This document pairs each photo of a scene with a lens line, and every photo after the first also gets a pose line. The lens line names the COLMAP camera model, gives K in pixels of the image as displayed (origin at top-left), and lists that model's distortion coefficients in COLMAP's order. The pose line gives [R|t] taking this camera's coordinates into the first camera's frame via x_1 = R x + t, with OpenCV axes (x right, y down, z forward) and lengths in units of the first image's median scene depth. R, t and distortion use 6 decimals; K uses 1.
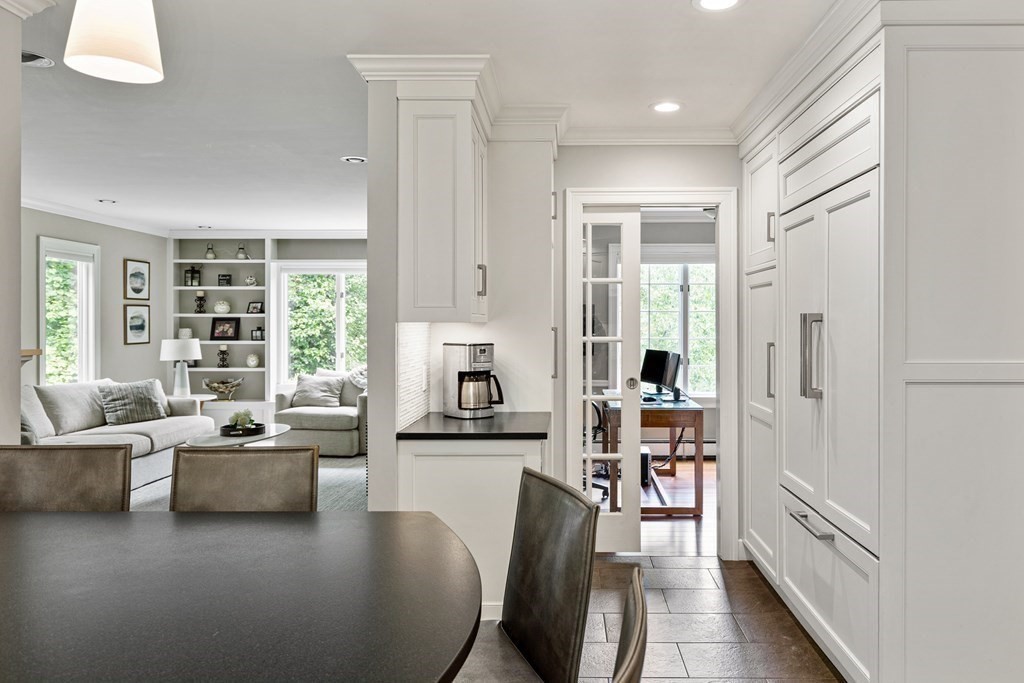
lens RADIAL K [[709.7, 0, 549.7], [0, 709.7, 321.8], [0, 0, 1]] dist [0.001338, -0.002130]
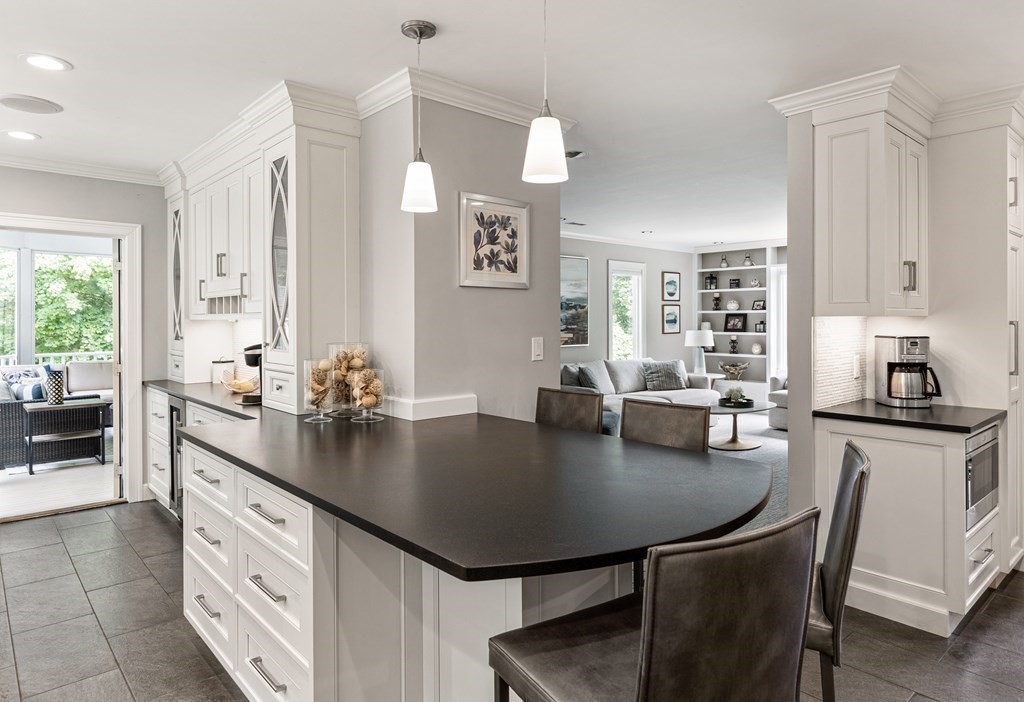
lens RADIAL K [[608.8, 0, 503.8], [0, 608.8, 320.1], [0, 0, 1]] dist [0.001032, -0.000931]
pose [[0.670226, -0.000774, -0.742156, 0.084624], [0.004457, 0.999986, 0.002982, 0.000624], [0.742143, -0.005307, 0.670220, -0.023990]]
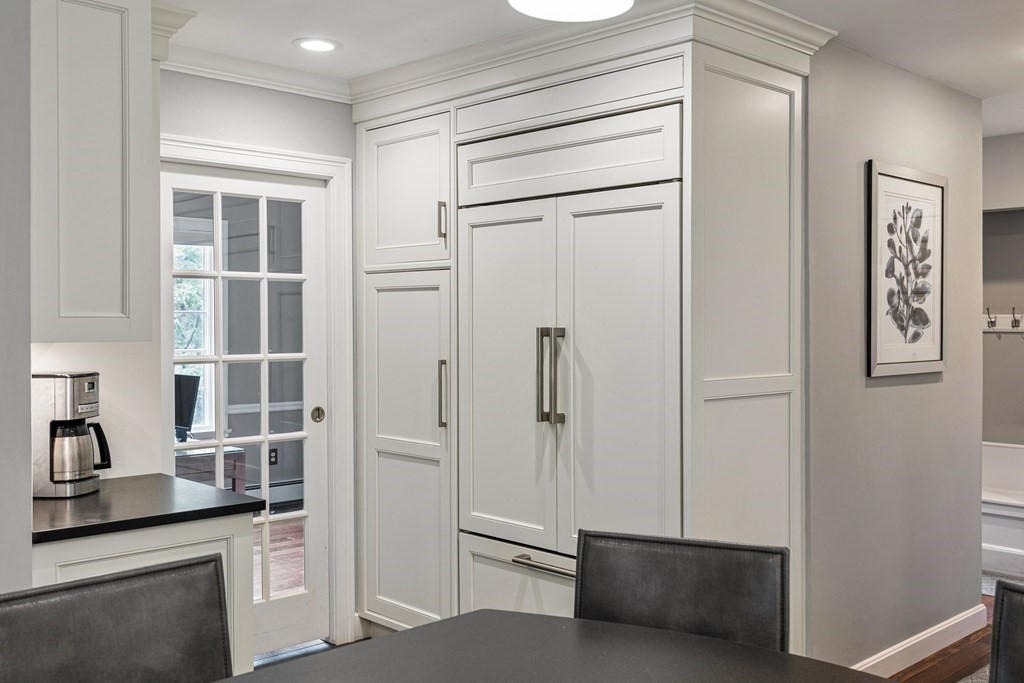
lens RADIAL K [[985.5, 0, 527.4], [0, 985.5, 319.5], [0, 0, 1]] dist [0.000787, 0.000000]
pose [[0.708339, 0.004771, 0.705857, -0.221003], [-0.002814, 0.999988, -0.003935, -0.007081], [-0.705867, 0.000801, 0.708344, 0.063323]]
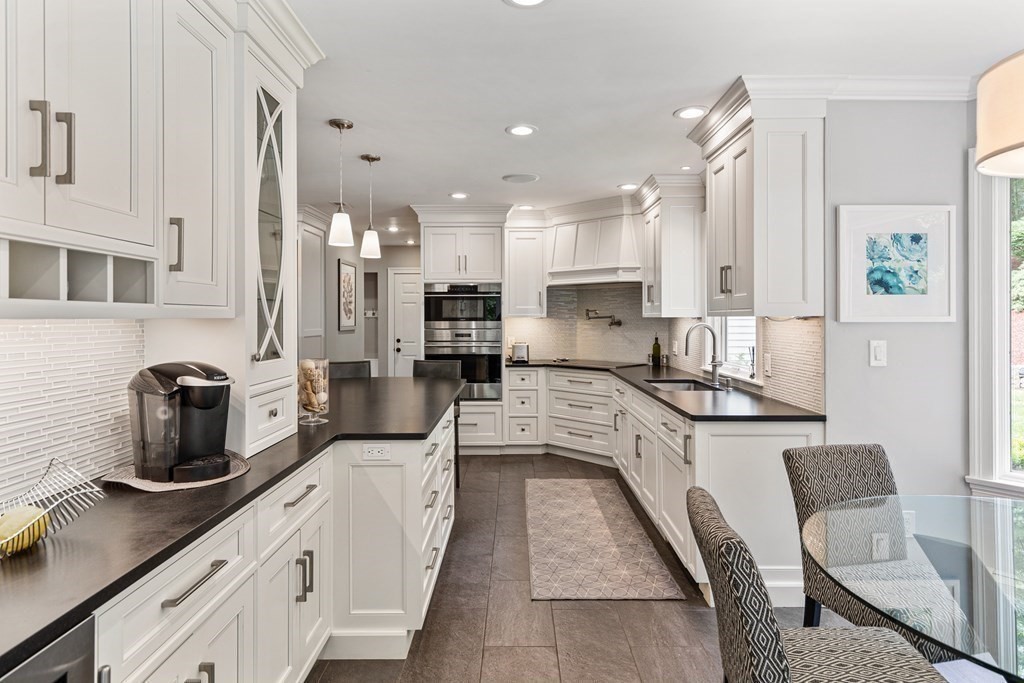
lens RADIAL K [[584.8, 0, 507.8], [0, 584.8, 319.6], [0, 0, 1]] dist [0.013766, -0.002972]
pose [[0.001999, -0.002228, 0.999996, -0.692214], [0.002450, 0.999995, 0.002223, 0.002035], [-0.999995, 0.002446, 0.002005, 0.032782]]
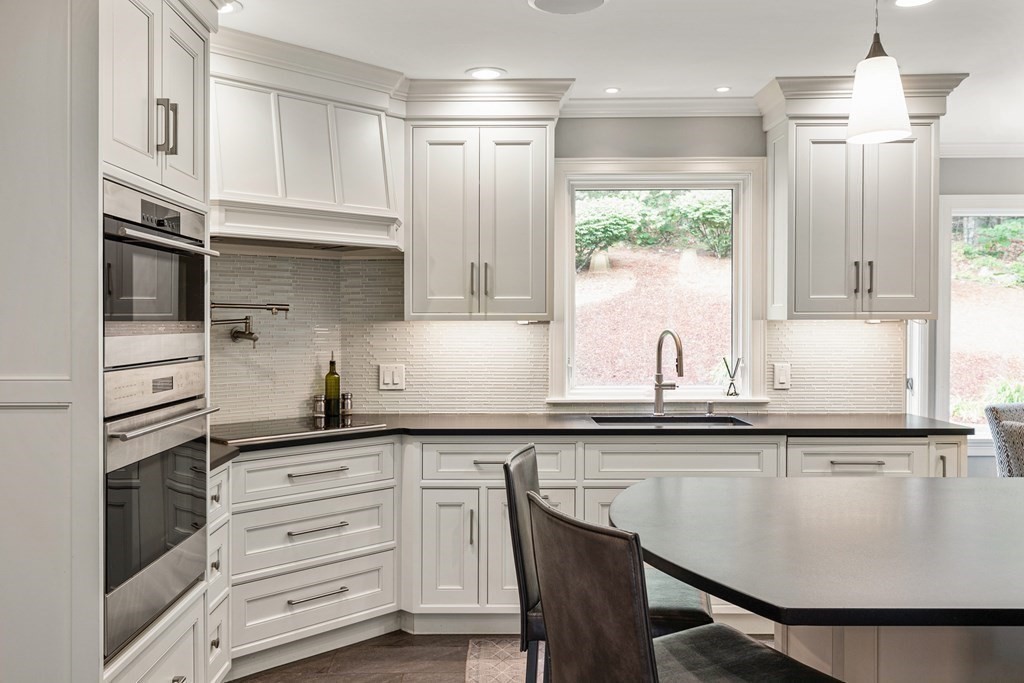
lens RADIAL K [[918.4, 0, 499.1], [0, 918.4, 332.5], [0, 0, 1]] dist [0.021680, 0.007558]
pose [[-0.999661, 0.003681, -0.025776, 0.030284], [0.003356, 0.999914, 0.012656, 0.001084], [0.025820, 0.012566, -0.999588, 0.480632]]
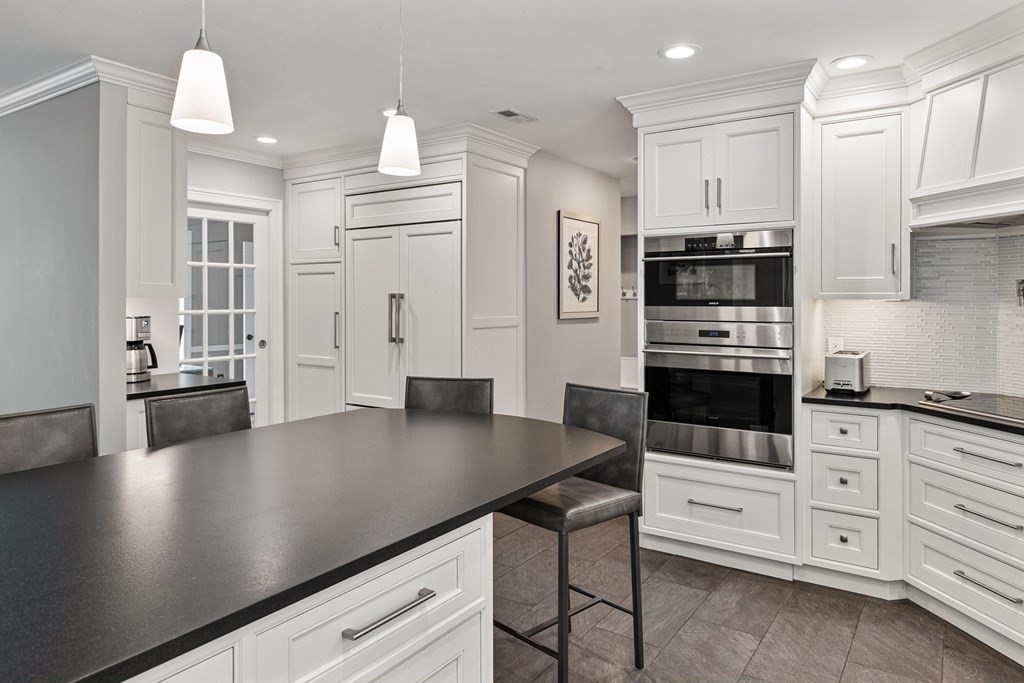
lens RADIAL K [[656.0, 0, 516.1], [0, 656.0, 295.6], [0, 0, 1]] dist [-0.003356, 0.004017]
pose [[0.554148, 0.007275, 0.832386, -0.334040], [-0.001875, 0.999970, -0.007492, 0.002012], [-0.832416, 0.002591, 0.554146, -0.049404]]
